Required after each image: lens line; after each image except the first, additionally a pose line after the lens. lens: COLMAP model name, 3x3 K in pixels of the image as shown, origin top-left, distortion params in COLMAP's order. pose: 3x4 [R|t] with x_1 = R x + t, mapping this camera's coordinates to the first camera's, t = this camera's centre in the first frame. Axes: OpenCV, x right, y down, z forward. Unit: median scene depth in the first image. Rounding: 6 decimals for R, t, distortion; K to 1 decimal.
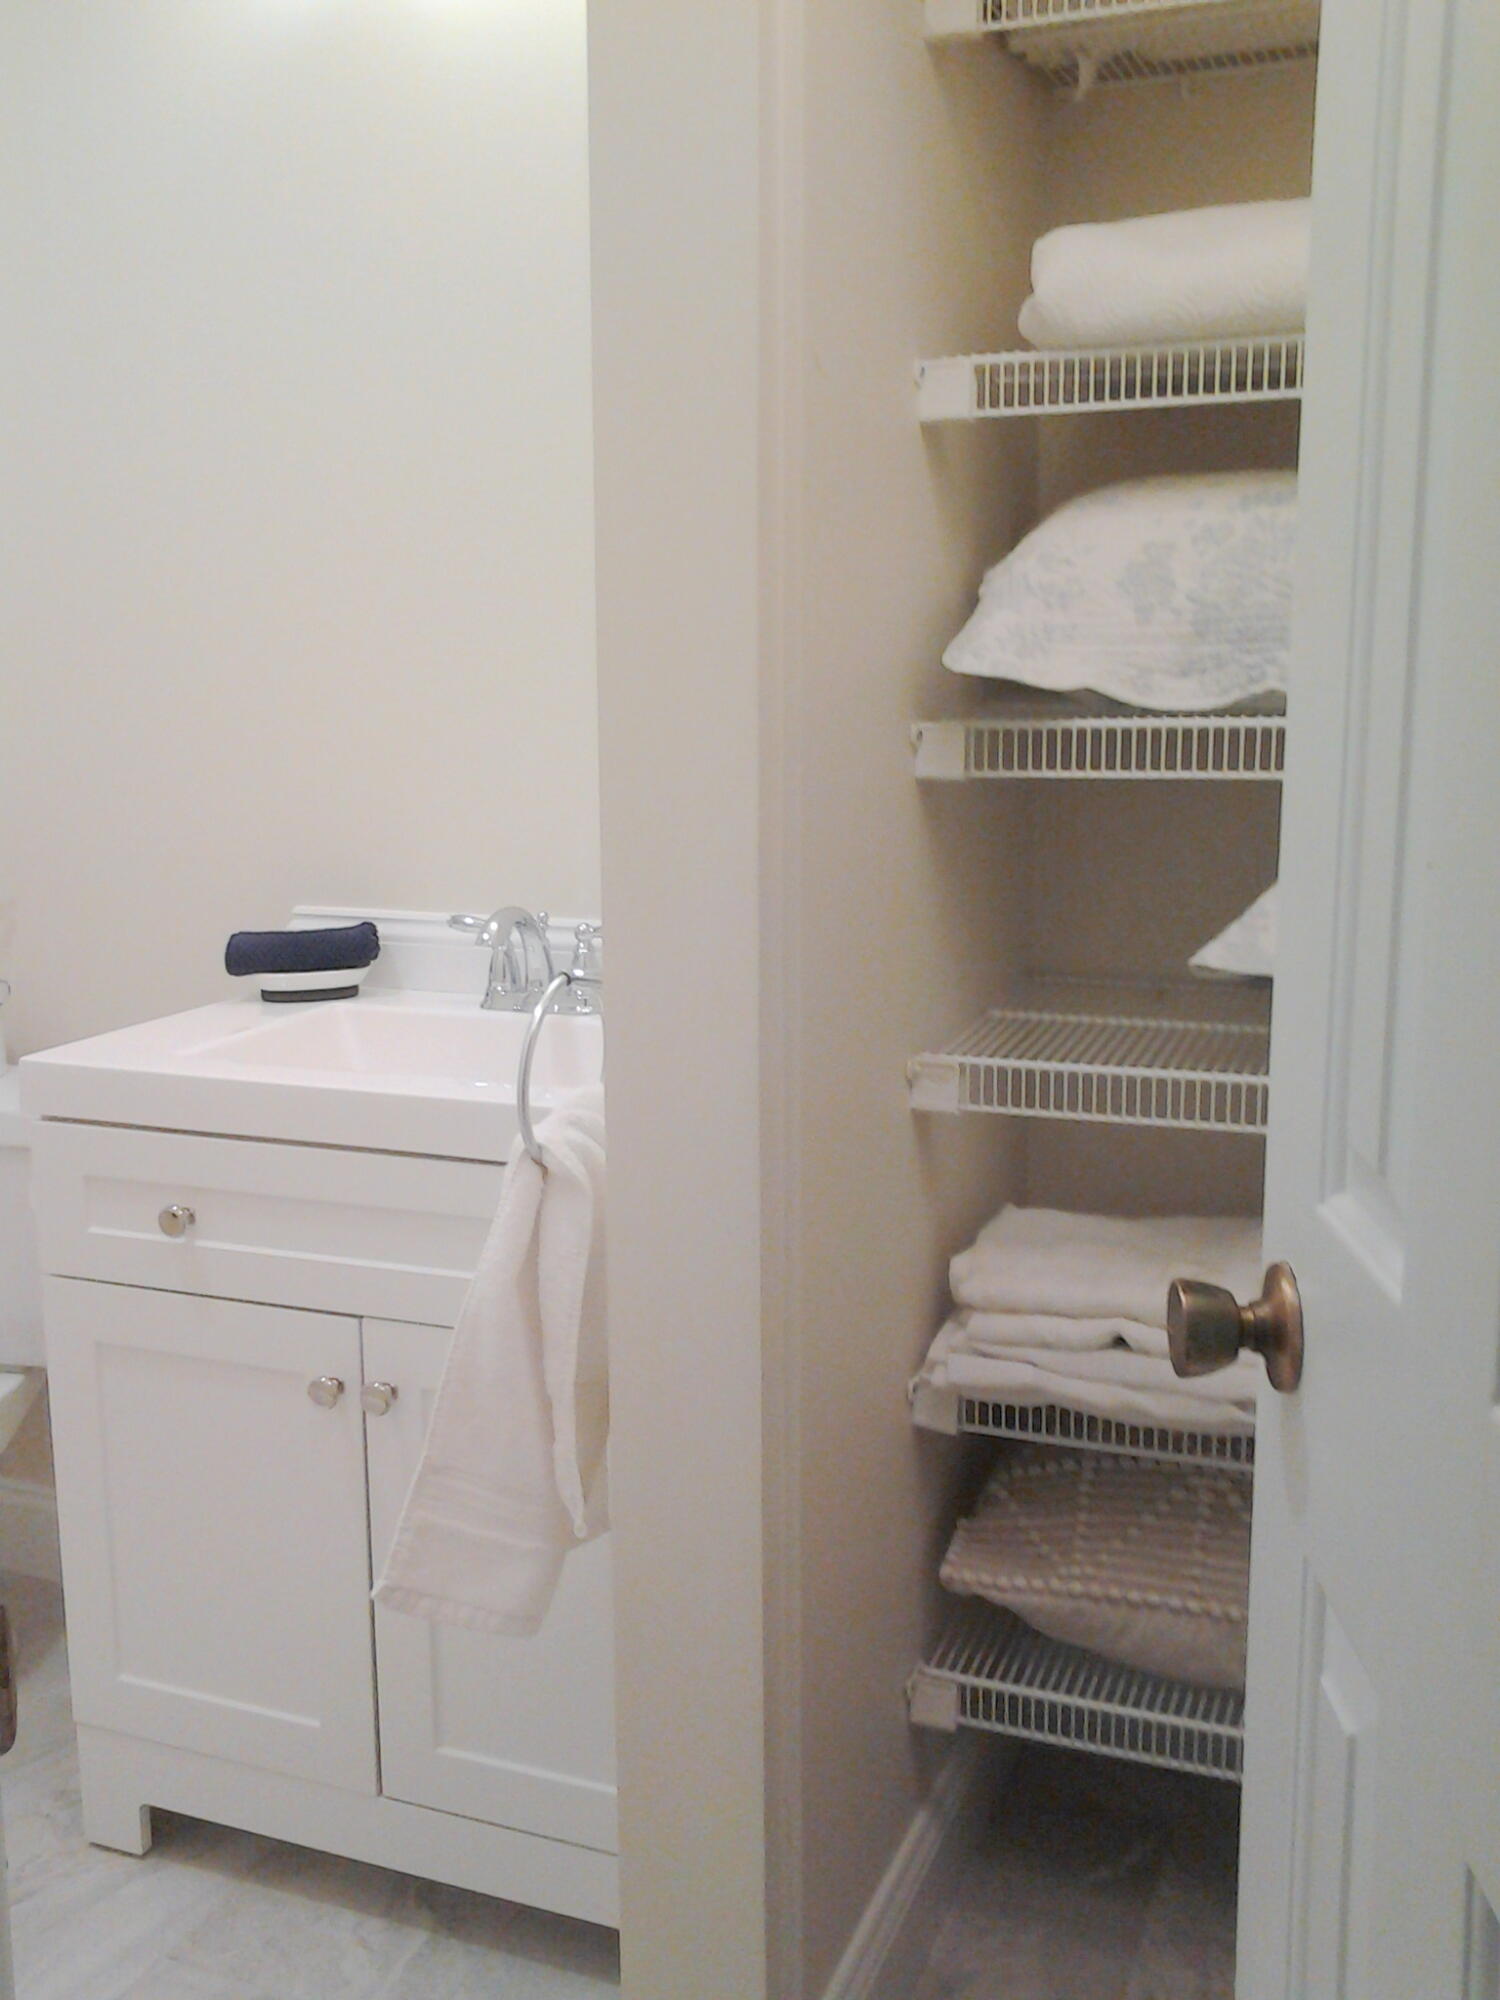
lens RADIAL K [[1984.4, 0, 755.8], [0, 1984.4, 998.6], [0, 0, 1]] dist [0.096933, -0.188379]
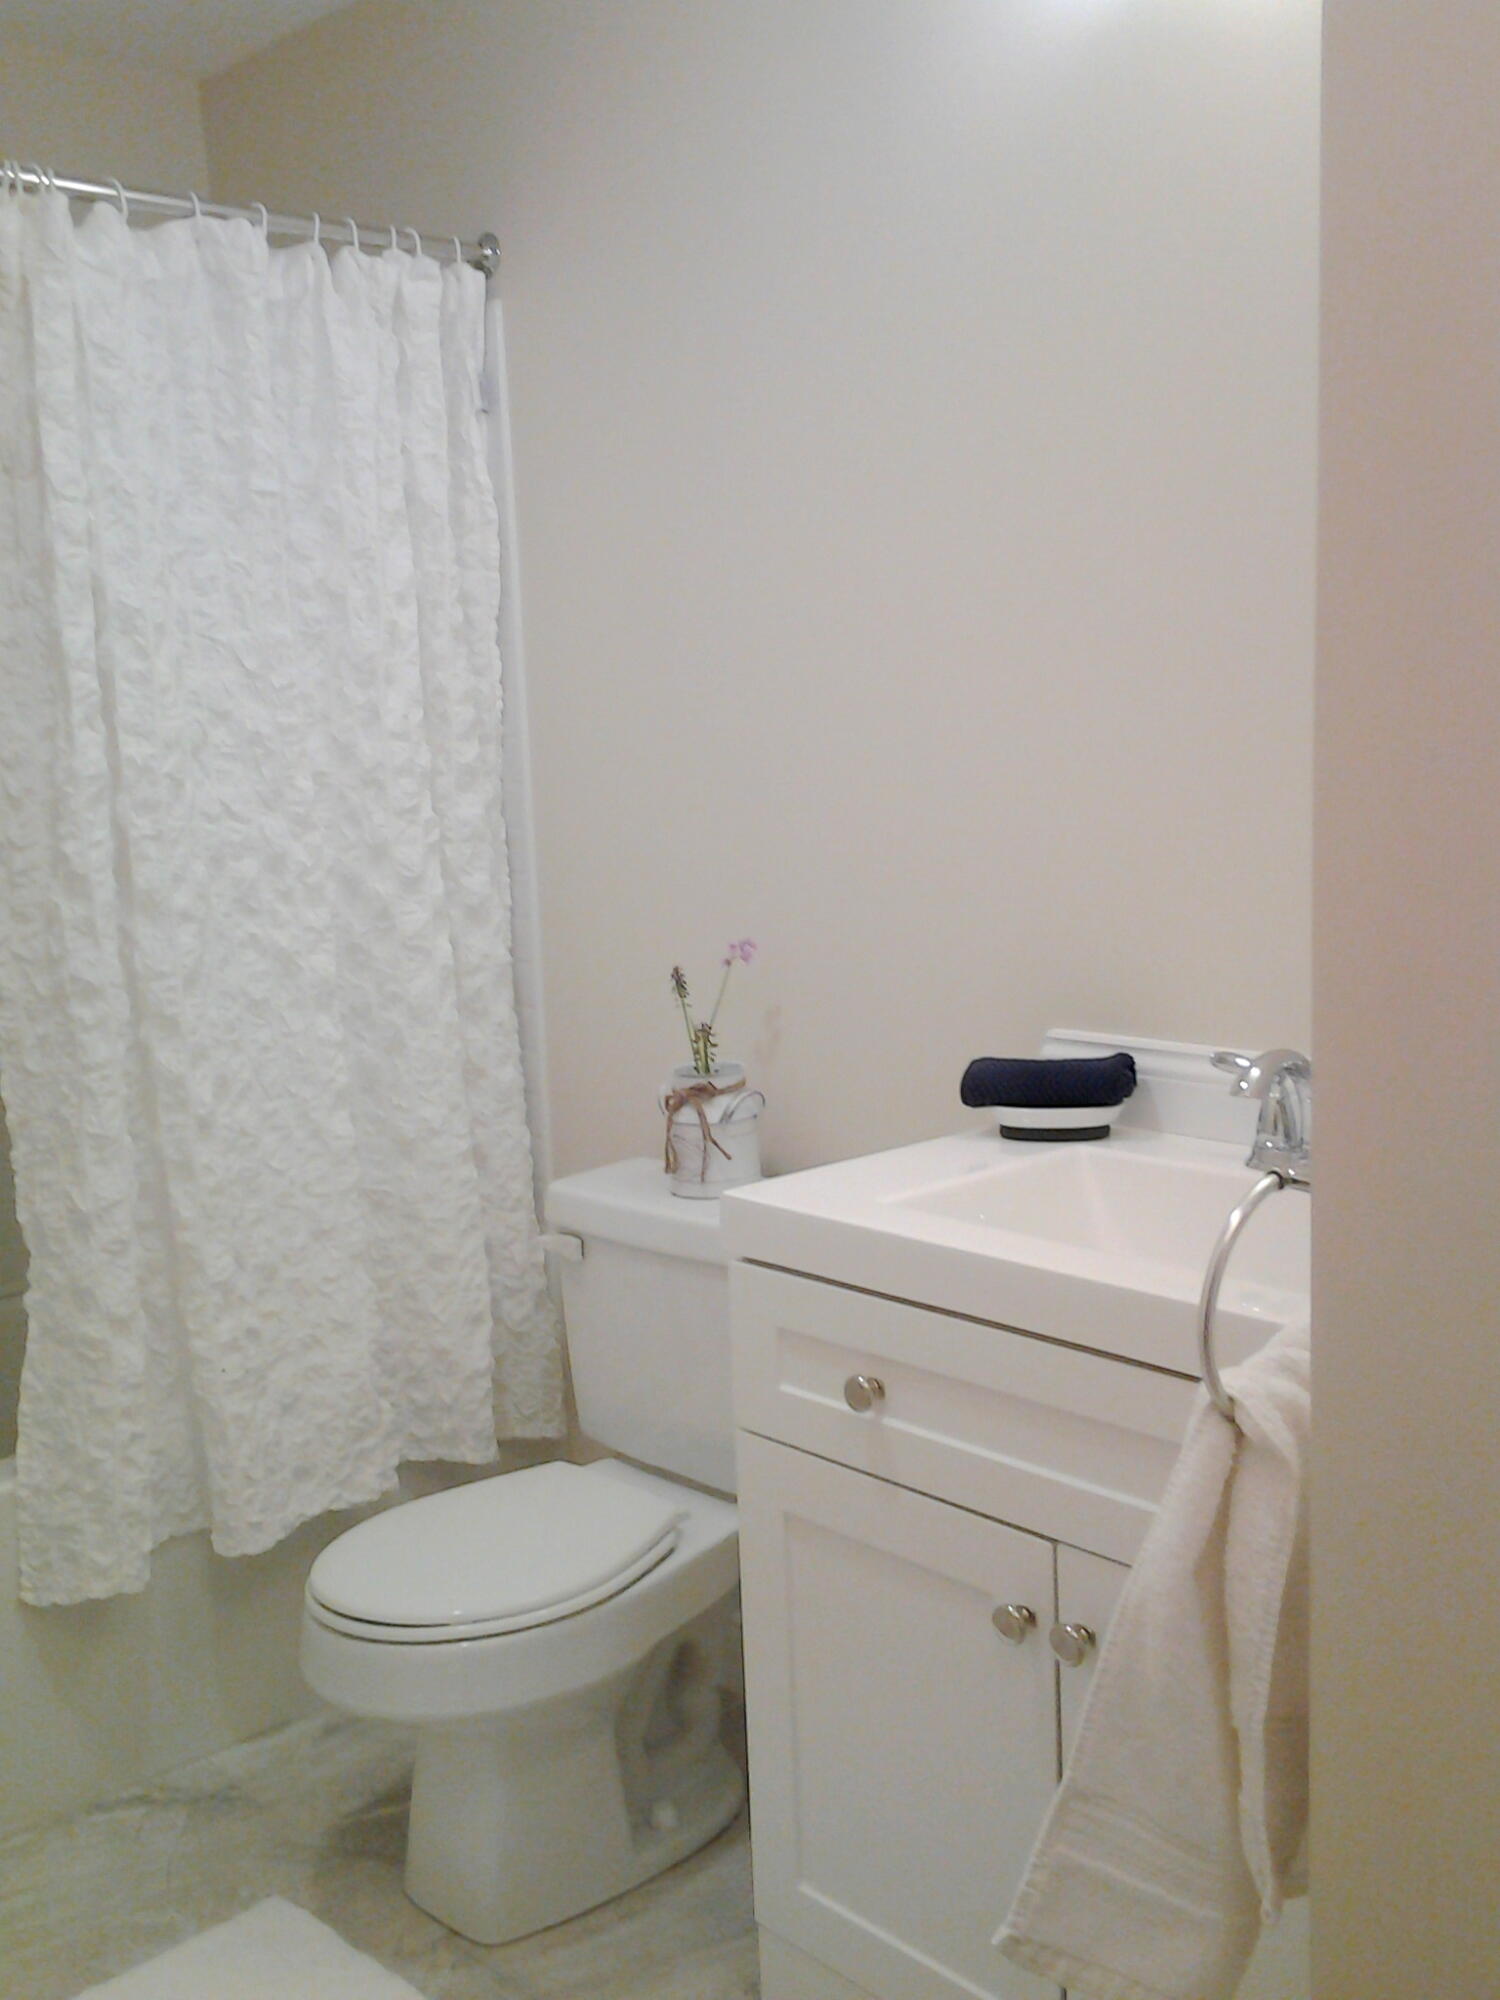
lens RADIAL K [[1984.4, 0, 755.8], [0, 1984.4, 998.6], [0, 0, 1]] dist [0.096933, -0.188379]
pose [[0.900924, 0.039659, -0.432162, 0.041032], [-0.055206, 0.998199, -0.023484, -0.039860], [0.430452, 0.045016, 0.901490, 0.180822]]
